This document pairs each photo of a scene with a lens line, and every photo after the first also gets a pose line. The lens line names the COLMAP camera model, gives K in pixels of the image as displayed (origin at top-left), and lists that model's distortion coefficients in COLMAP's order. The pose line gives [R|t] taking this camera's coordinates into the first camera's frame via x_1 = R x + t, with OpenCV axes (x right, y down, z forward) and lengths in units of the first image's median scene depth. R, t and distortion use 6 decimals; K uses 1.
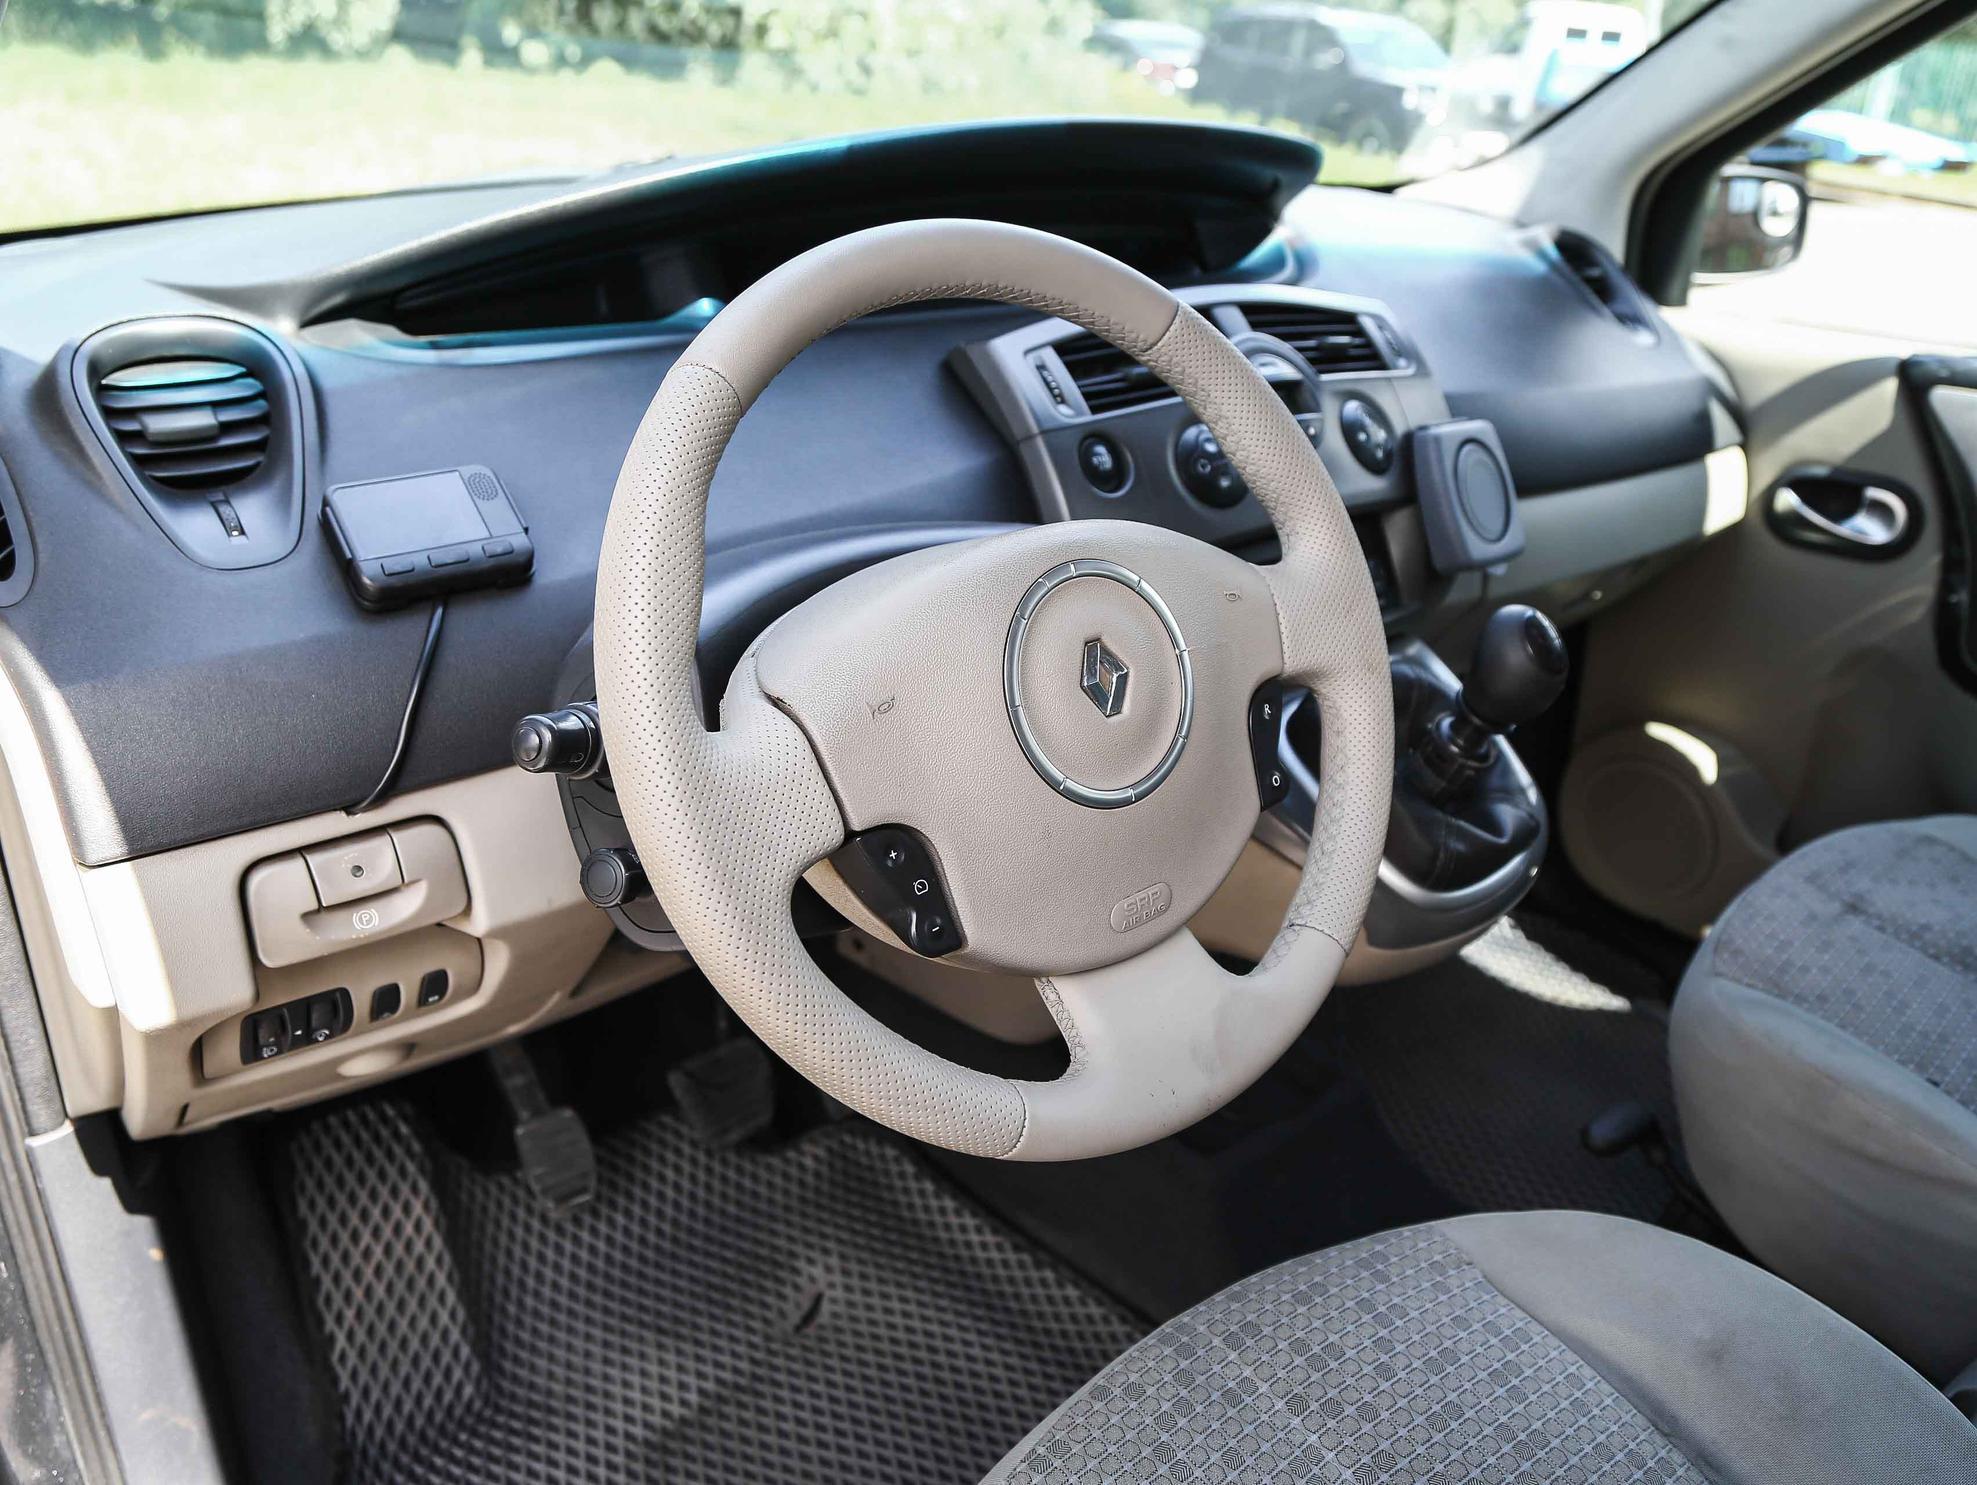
lens RADIAL K [[1541.9, 0, 988.5], [0, 1541.9, 742.5], [0, 0, 1]] dist [-0.138199, 0.104563]
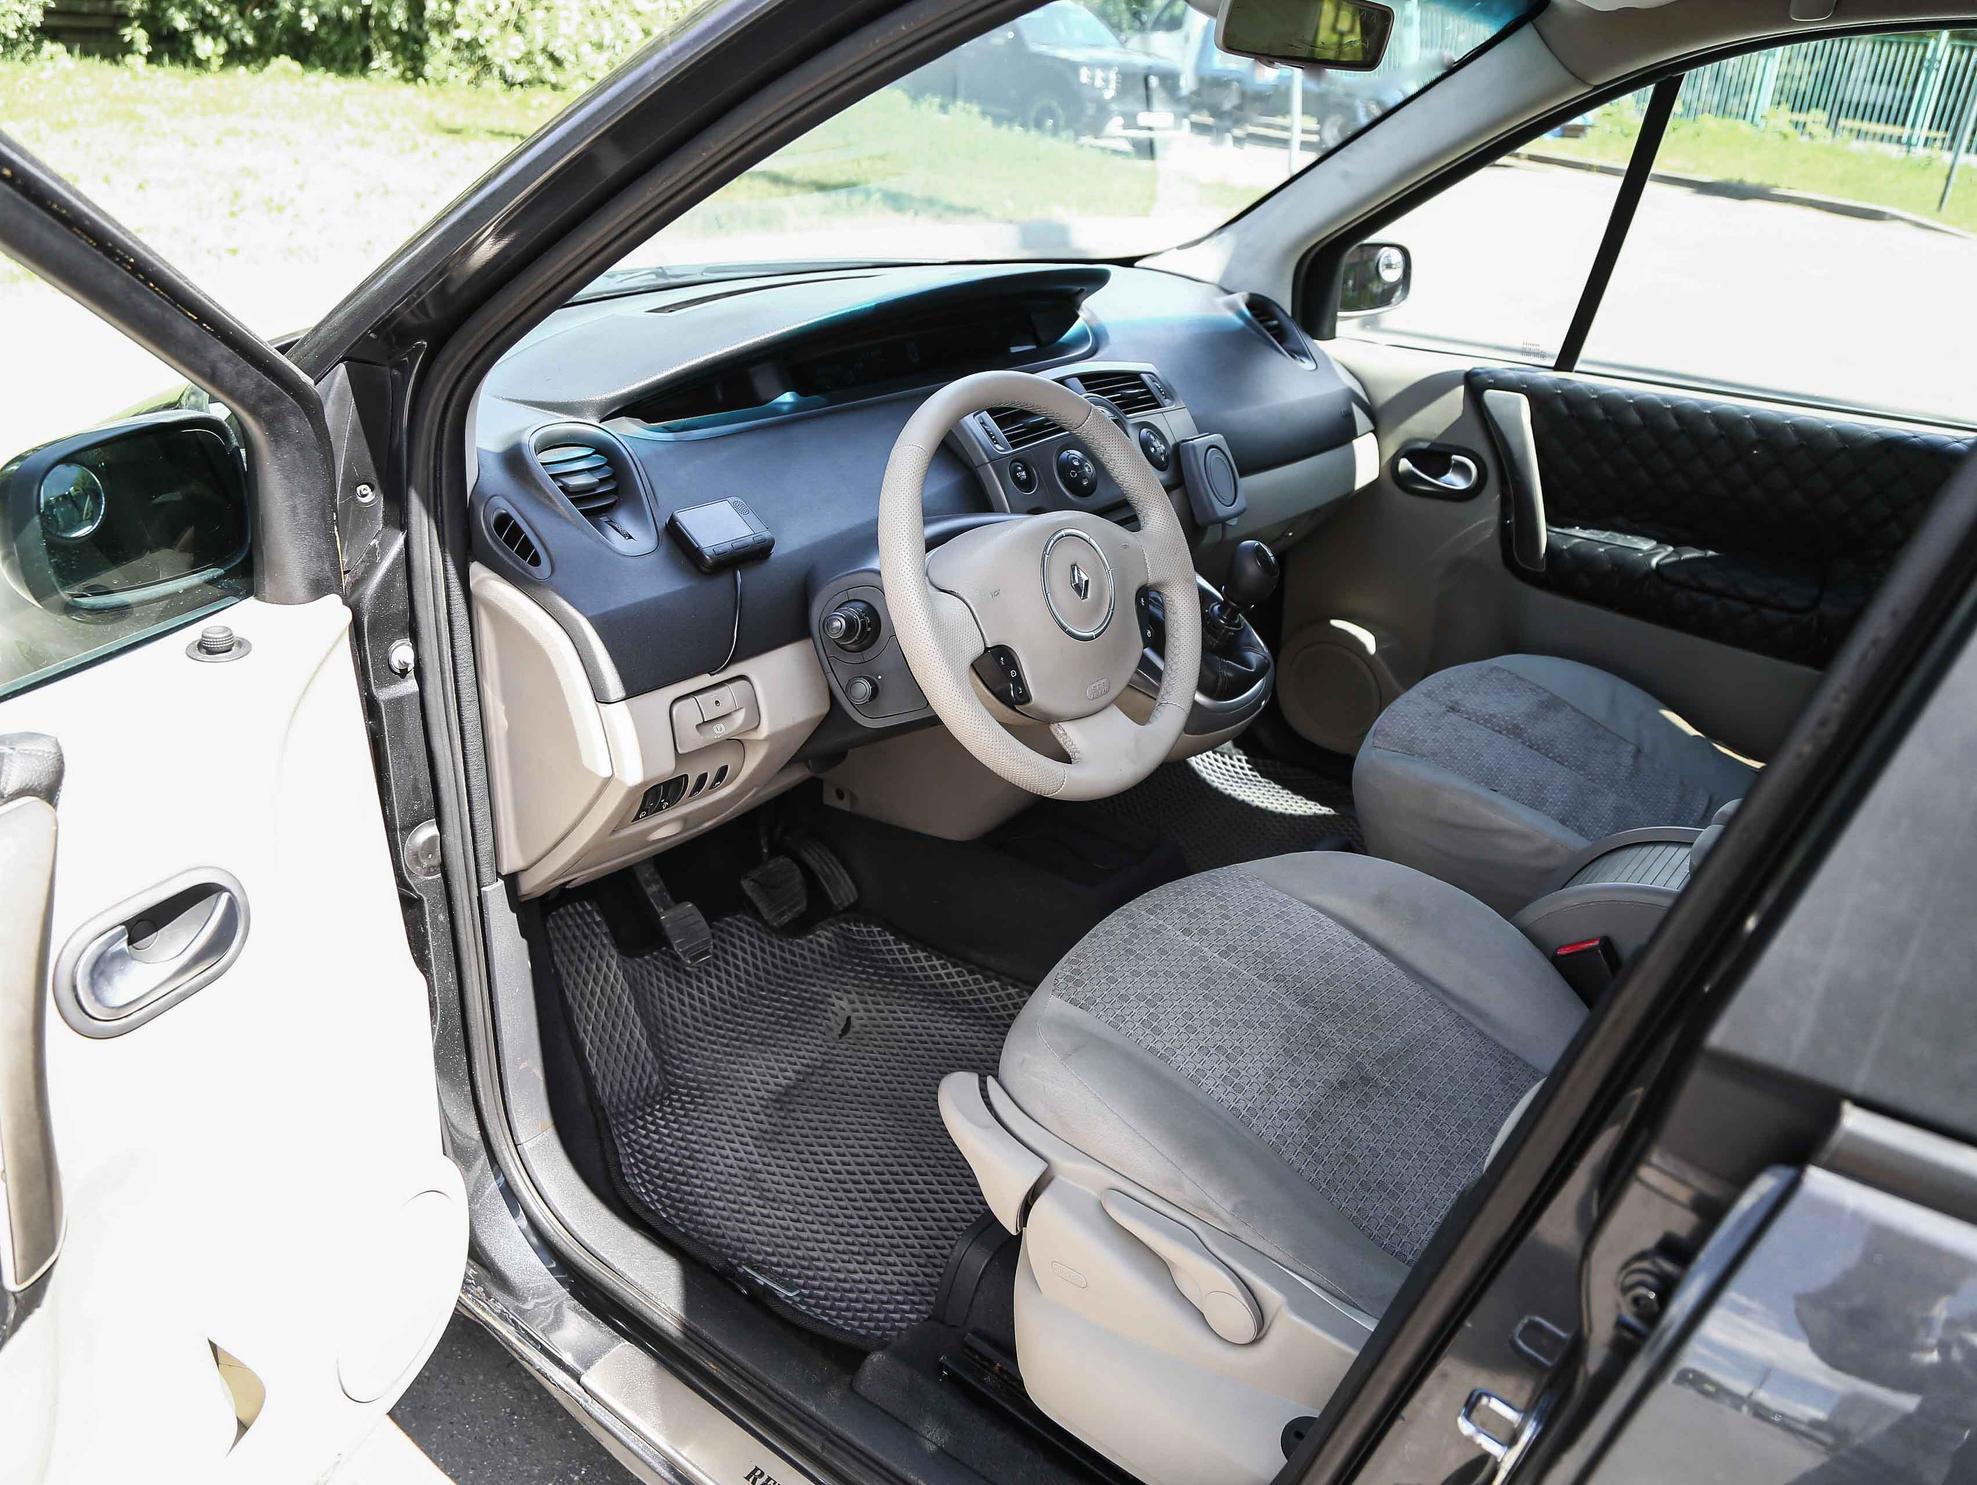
lens RADIAL K [[1652.0, 0, 988.5], [0, 1652.0, 742.5], [0, 0, 1]] dist [-0.074187, 0.005022]
pose [[0.977511, -0.081686, 0.194421, -0.307286], [0.080506, 0.996656, 0.013979, 0.083634], [-0.194913, 0.001988, 0.980819, -0.746464]]
